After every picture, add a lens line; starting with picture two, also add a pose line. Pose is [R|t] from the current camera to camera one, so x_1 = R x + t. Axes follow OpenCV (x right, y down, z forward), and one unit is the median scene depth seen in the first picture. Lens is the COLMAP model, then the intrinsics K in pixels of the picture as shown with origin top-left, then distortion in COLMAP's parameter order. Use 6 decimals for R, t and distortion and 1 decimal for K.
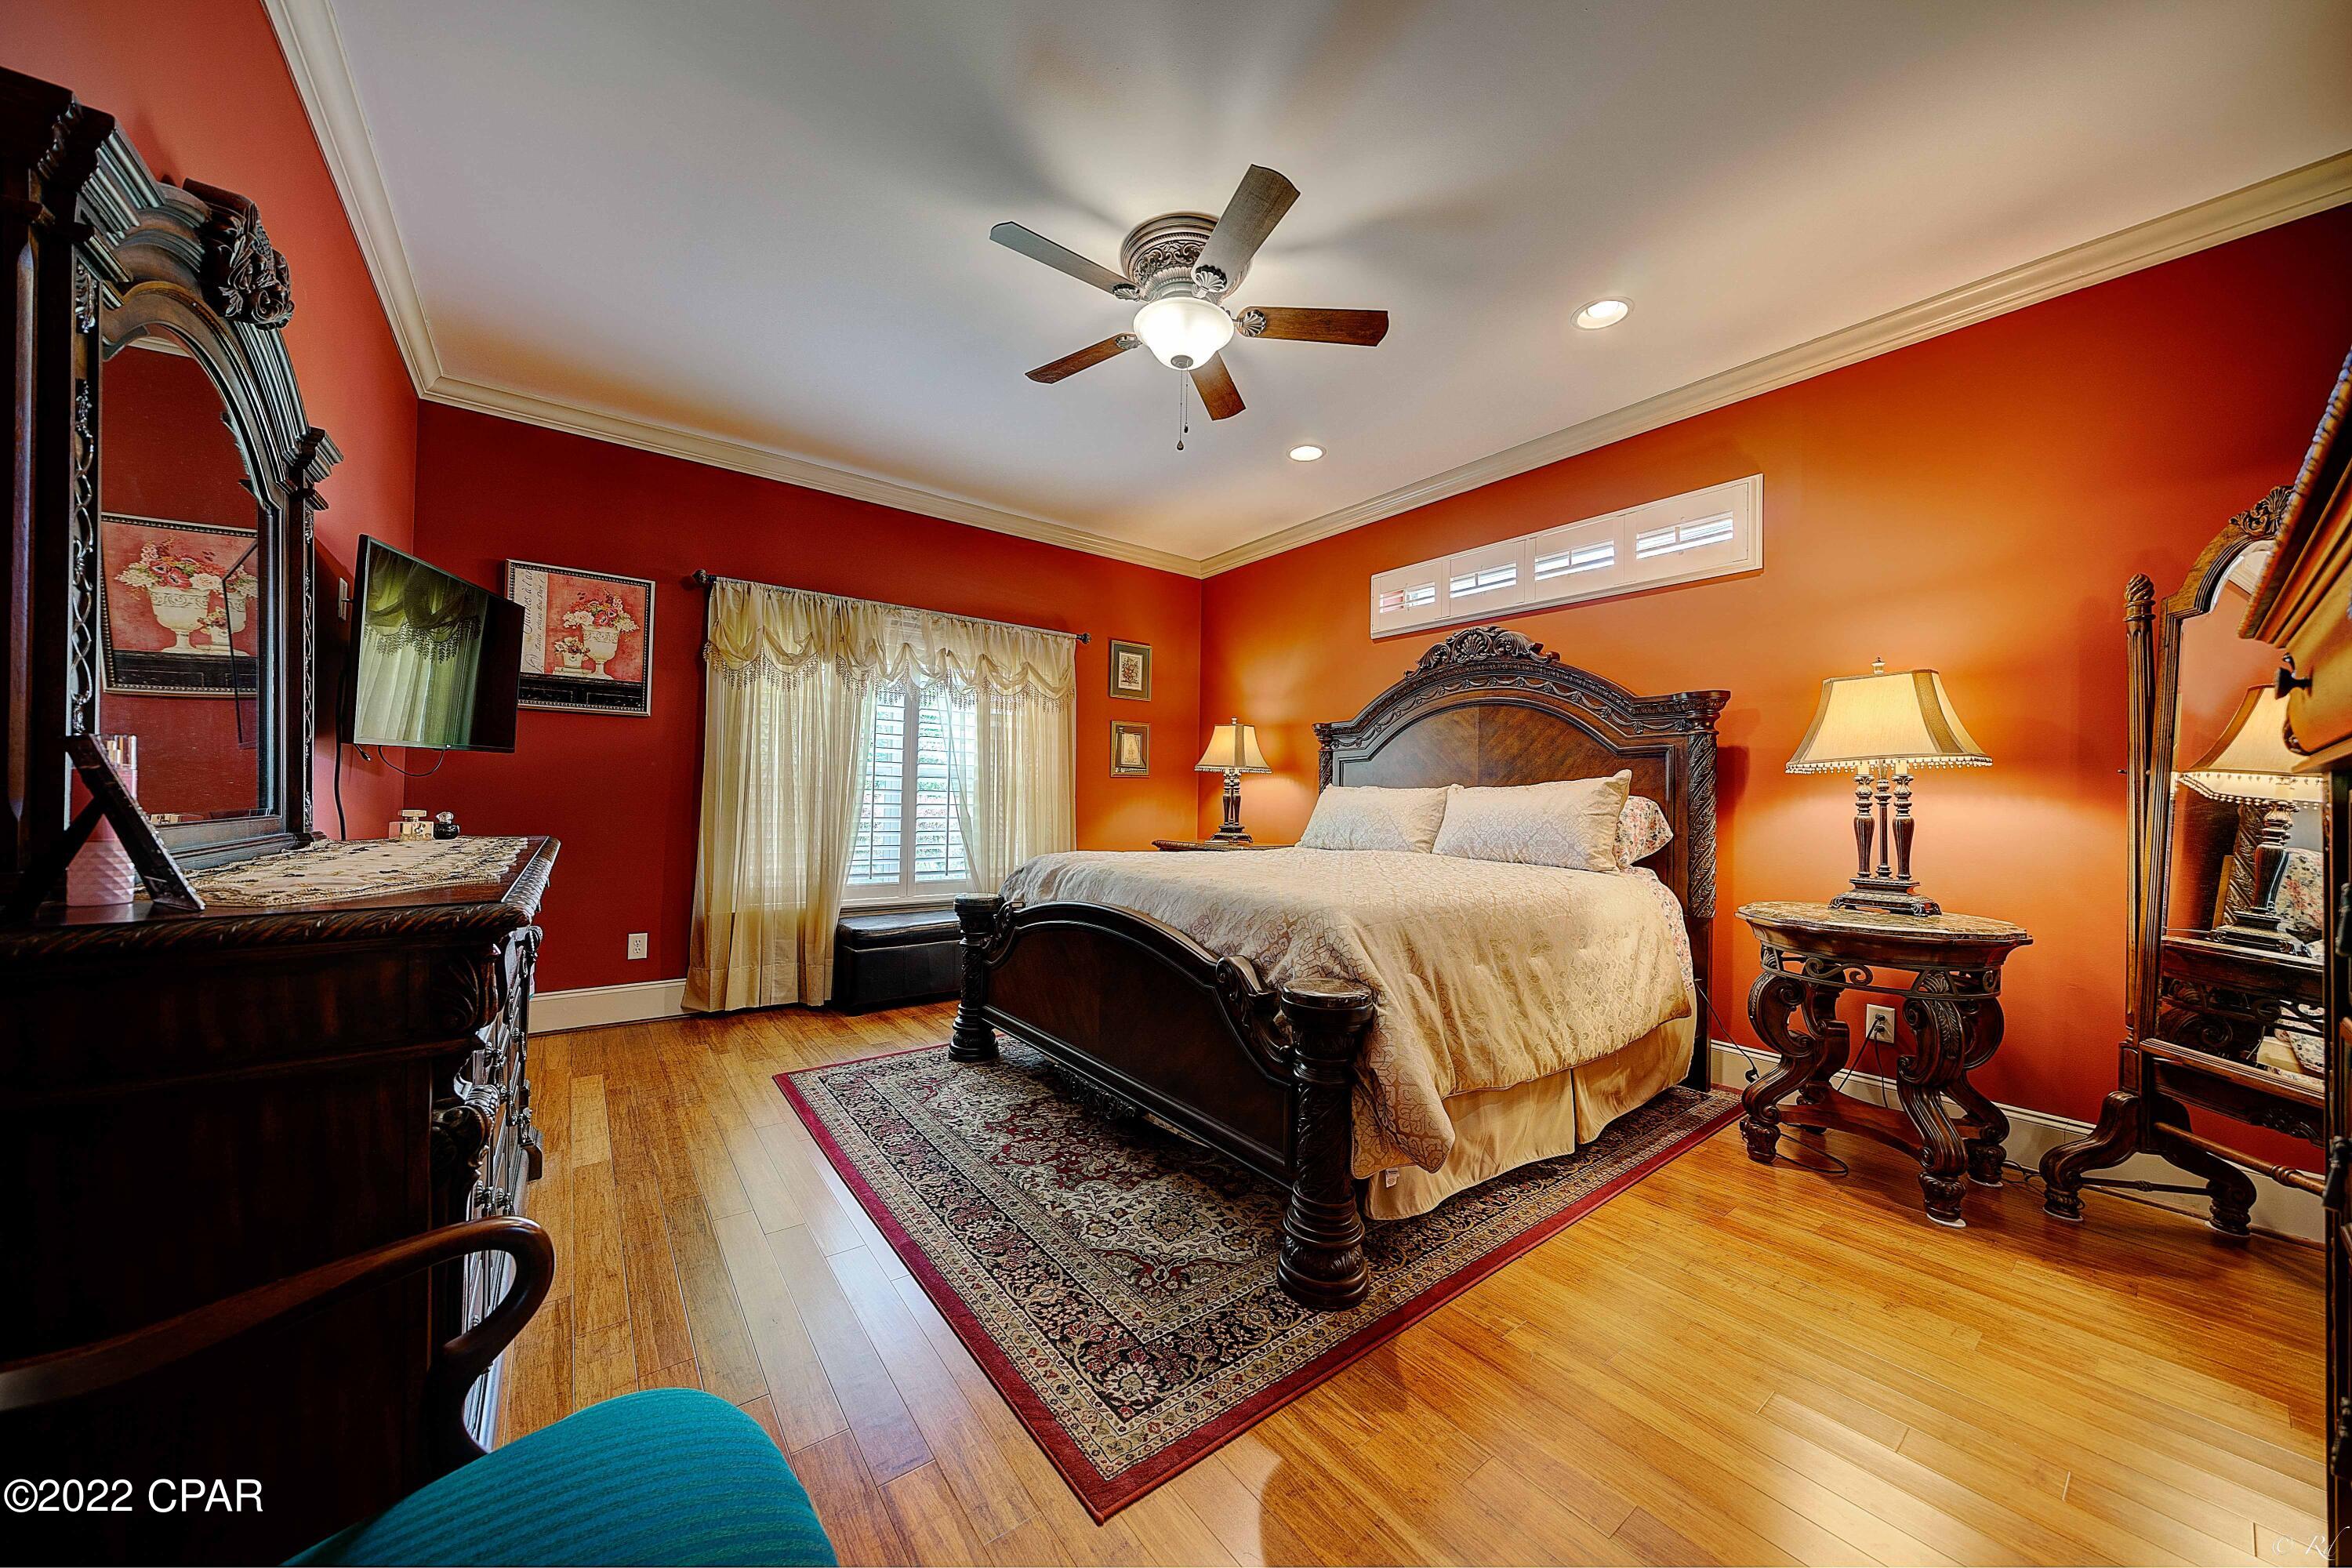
lens RADIAL K [[801.2, 0, 1176.0], [0, 801.2, 784.0], [0, 0, 1]] dist [-0.007448, 0.000103]
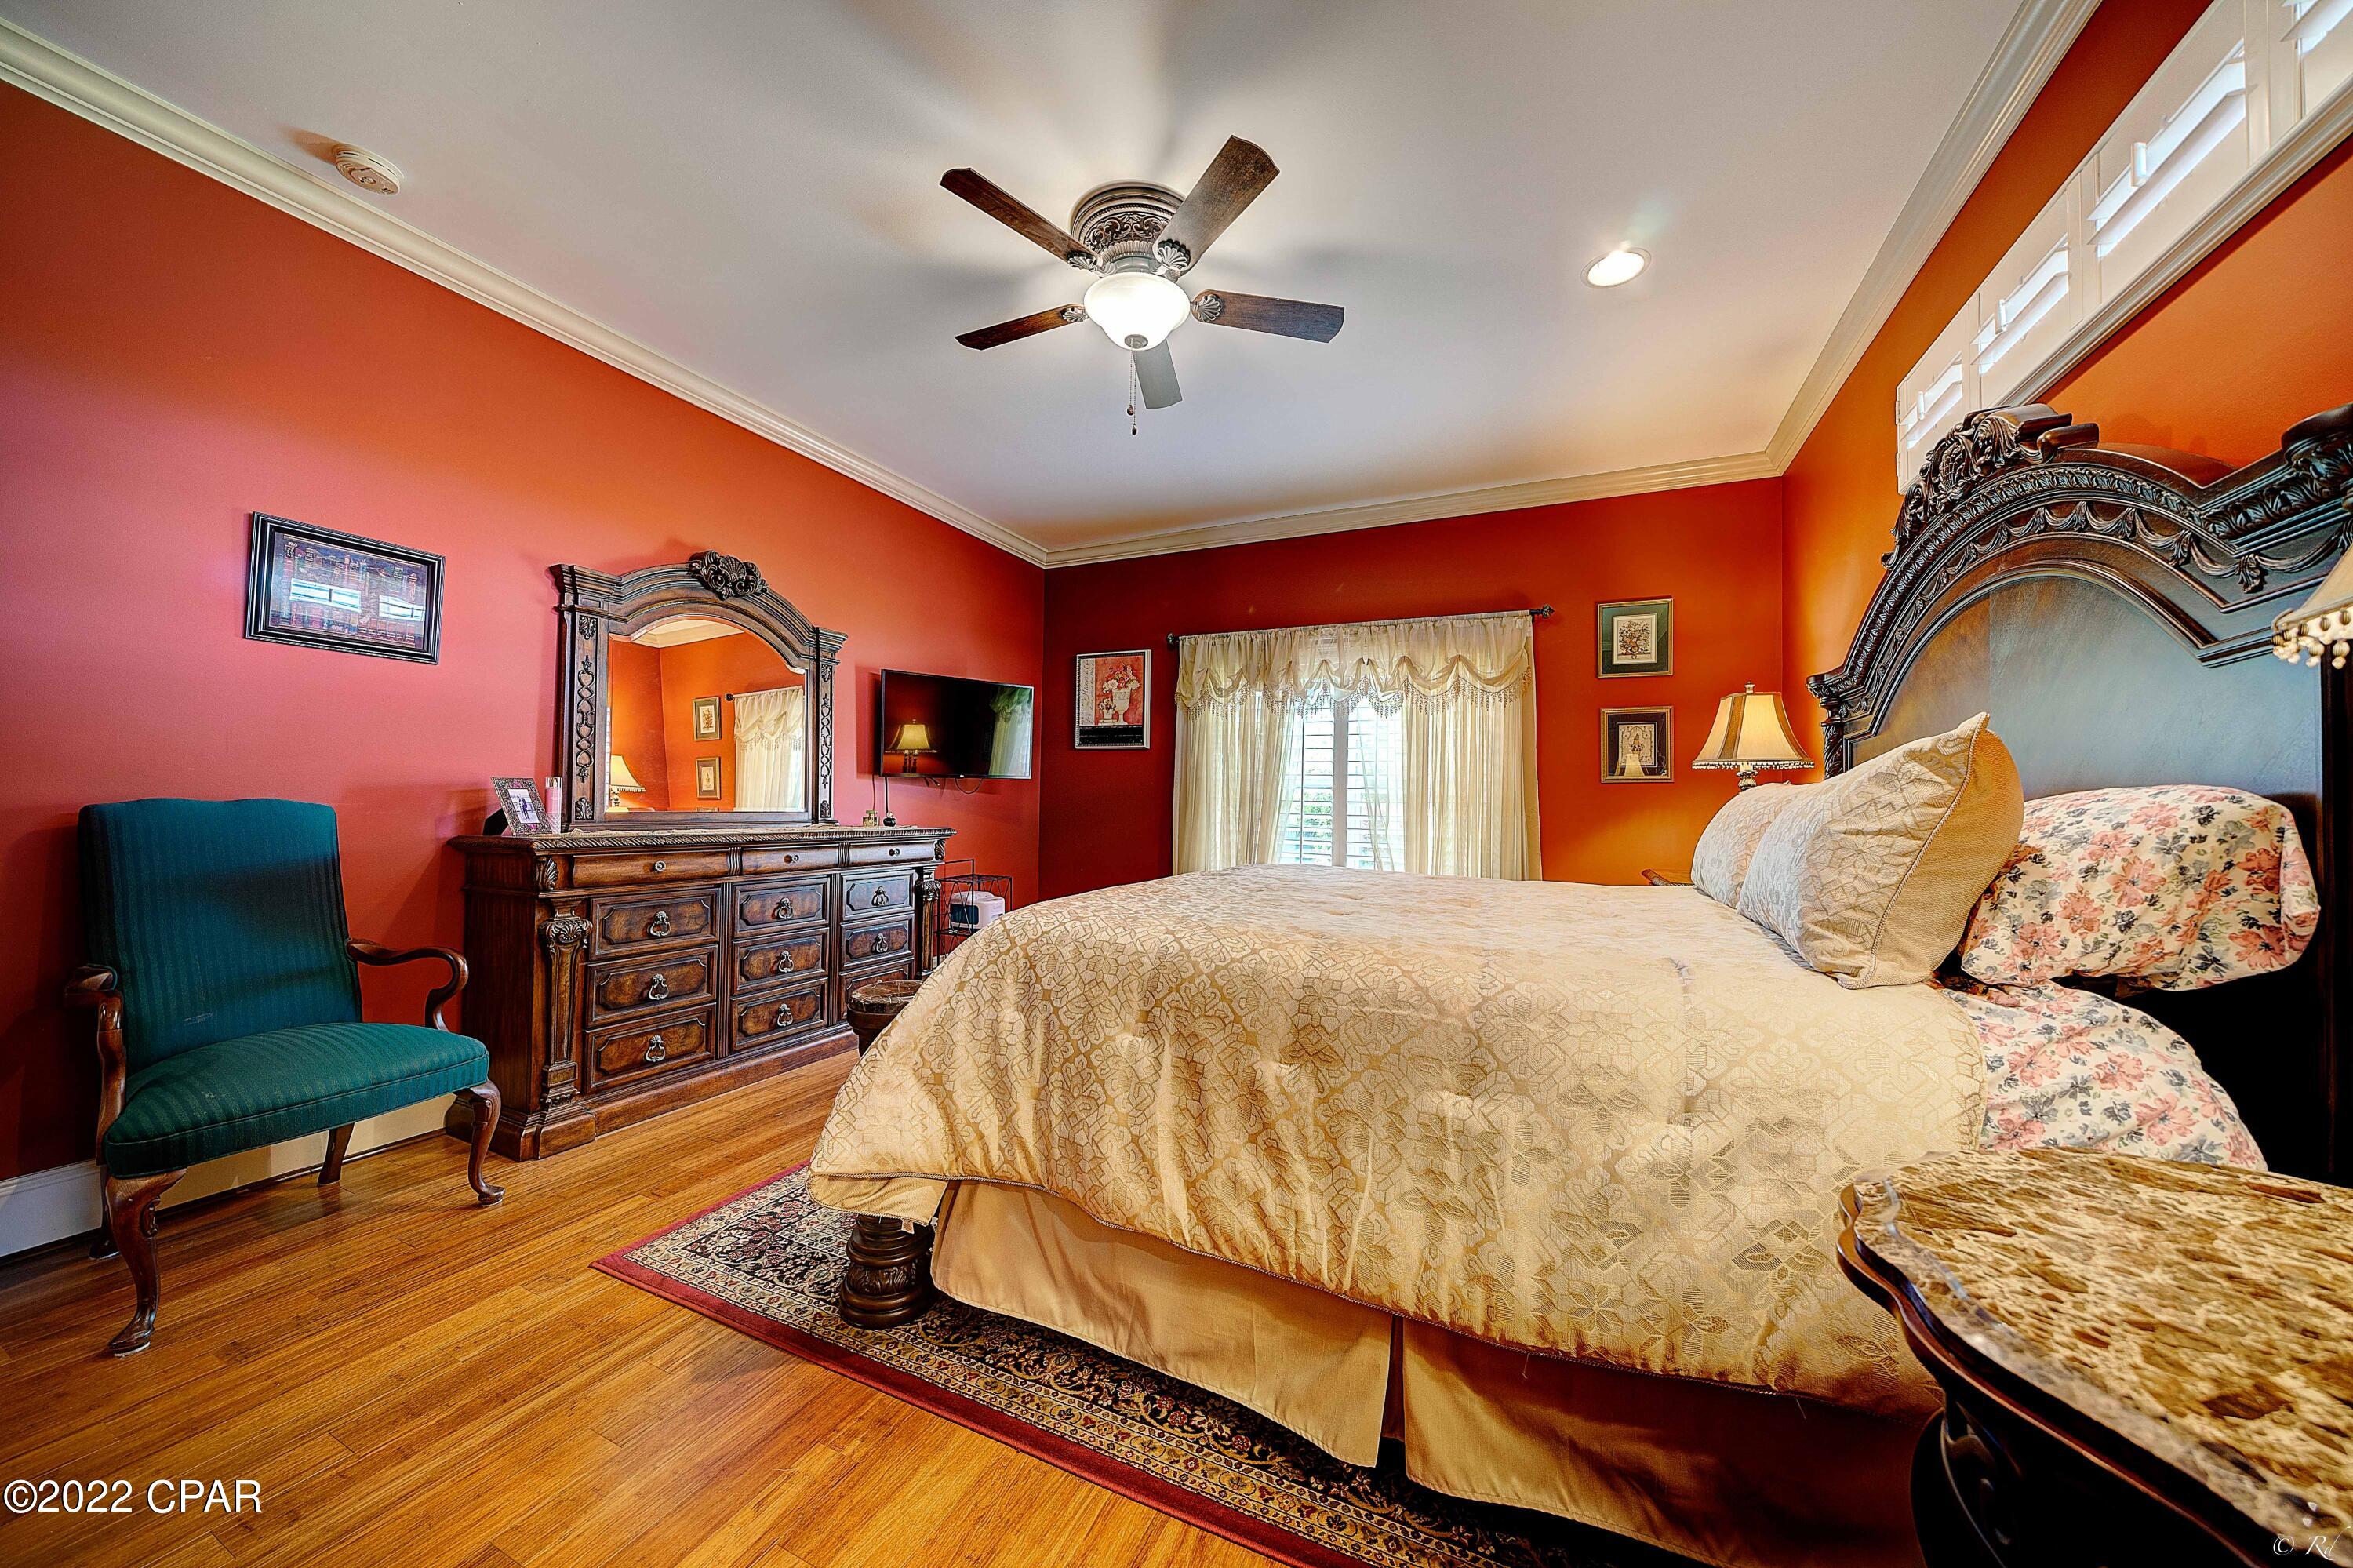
lens RADIAL K [[801.6, 0, 1176.5], [0, 801.6, 784.0], [0, 0, 1]] dist [-0.007448, 0.000103]
pose [[0.464998, -0.032224, -0.884725, 0.585394], [0.007986, 0.999449, -0.032205, 0.020624], [0.885276, 0.007909, 0.464999, 0.414686]]
